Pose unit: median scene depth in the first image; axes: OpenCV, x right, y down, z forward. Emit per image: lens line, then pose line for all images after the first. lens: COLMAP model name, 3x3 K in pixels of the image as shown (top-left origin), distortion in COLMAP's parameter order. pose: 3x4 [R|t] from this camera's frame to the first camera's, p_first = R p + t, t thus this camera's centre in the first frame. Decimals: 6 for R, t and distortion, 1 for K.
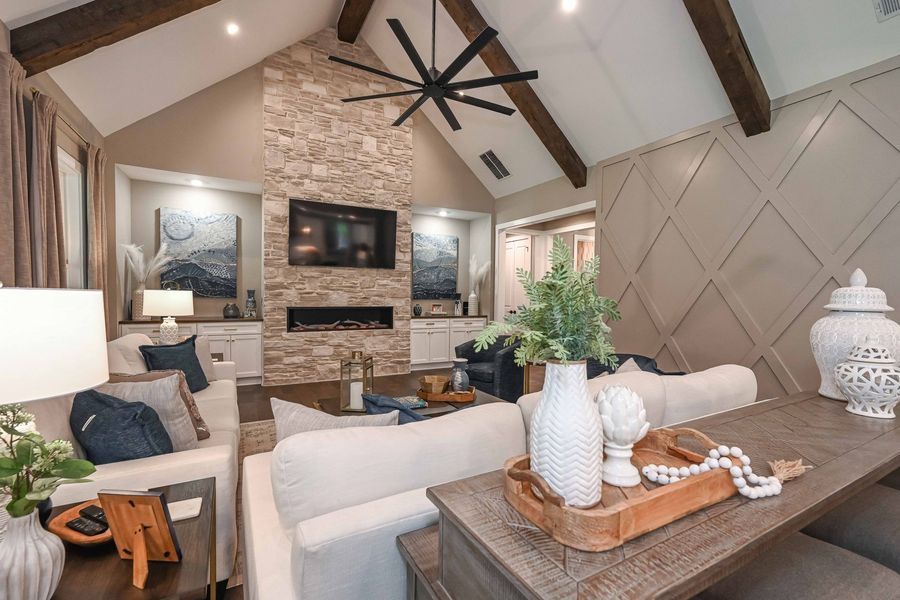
lens RADIAL K [[391.7, 0, 447.6], [0, 391.7, 304.9], [0, 0, 1]] dist [-0.002075, -0.000347]
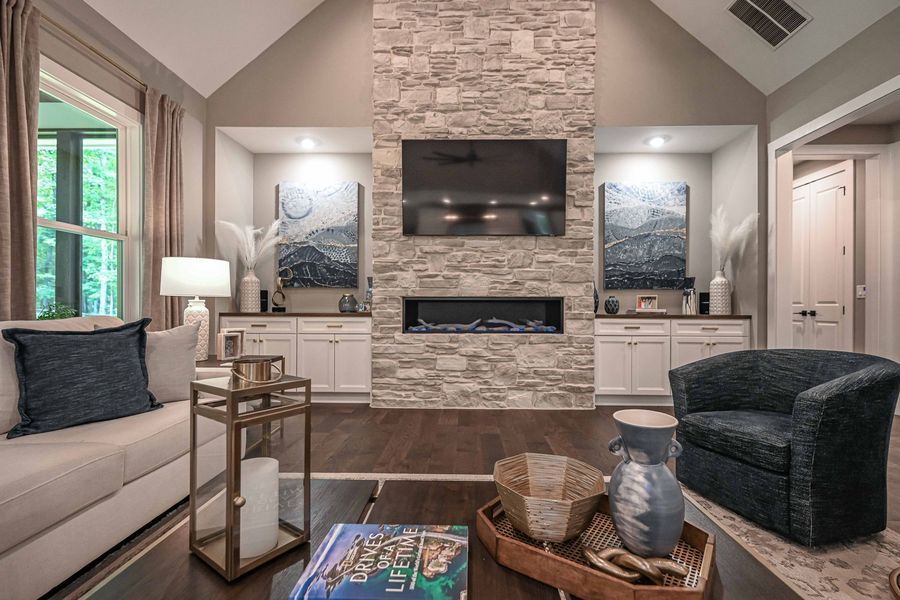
lens RADIAL K [[409.4, 0, 456.1], [0, 409.4, 305.5], [0, 0, 1]] dist [0.001071, 0.000035]
pose [[0.870140, -0.010601, -0.492691, 0.032376], [-0.005881, 0.999474, -0.031893, 0.041566], [0.492770, 0.030649, 0.869620, 0.389085]]
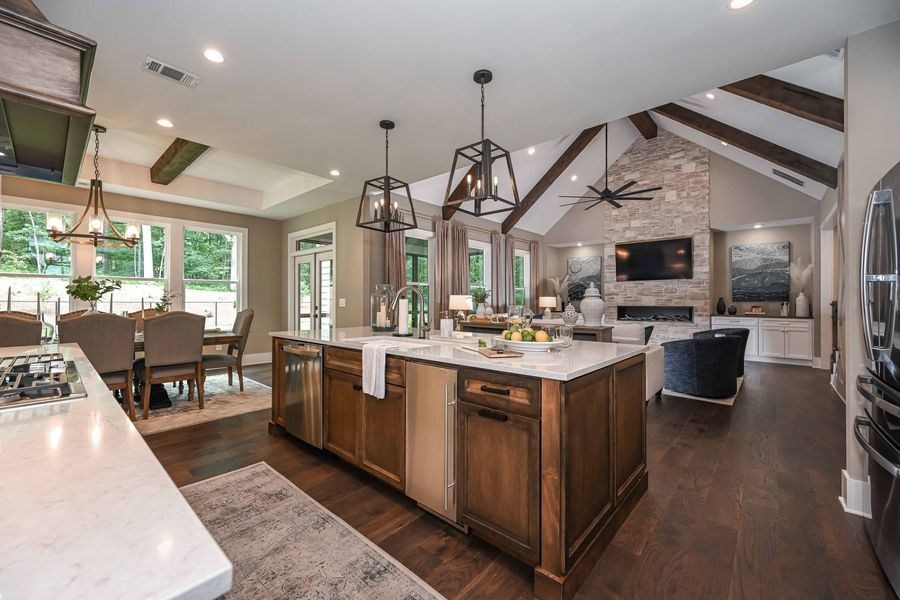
lens RADIAL K [[360.2, 0, 453.0], [0, 360.2, 298.8], [0, 0, 1]] dist [0.000712, 0.000357]
pose [[0.342969, -0.018168, -0.939171, 0.809195], [-0.022198, 0.999377, -0.027440, 0.033186], [0.939084, 0.030259, 0.342352, -0.230813]]
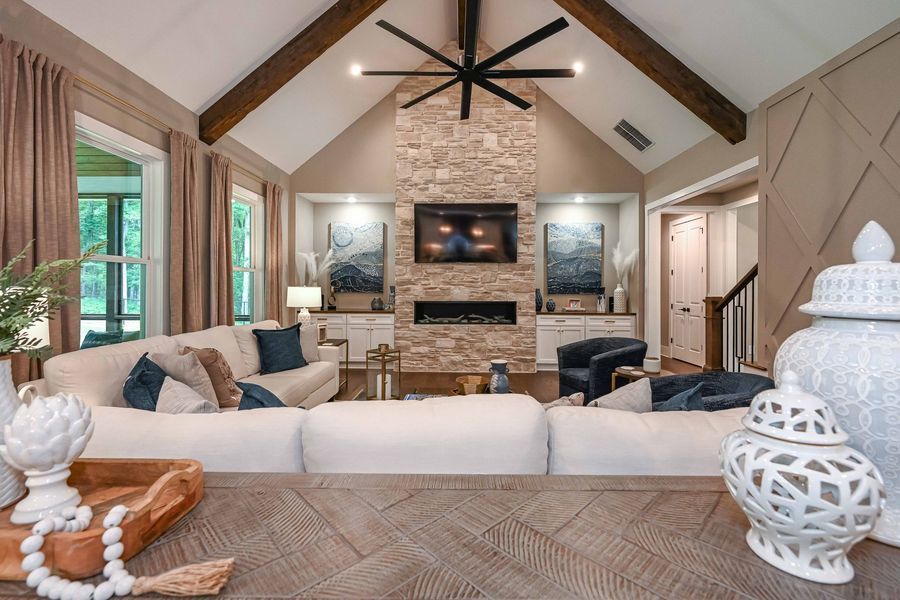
lens RADIAL K [[388.3, 0, 449.2], [0, 388.3, 284.7], [0, 0, 1]] dist [-0.001483, -0.000353]
pose [[0.866484, -0.012938, -0.499037, 0.210507], [-0.006607, 0.999279, -0.037379, -0.000560], [0.499161, 0.035685, 0.865774, 0.094584]]
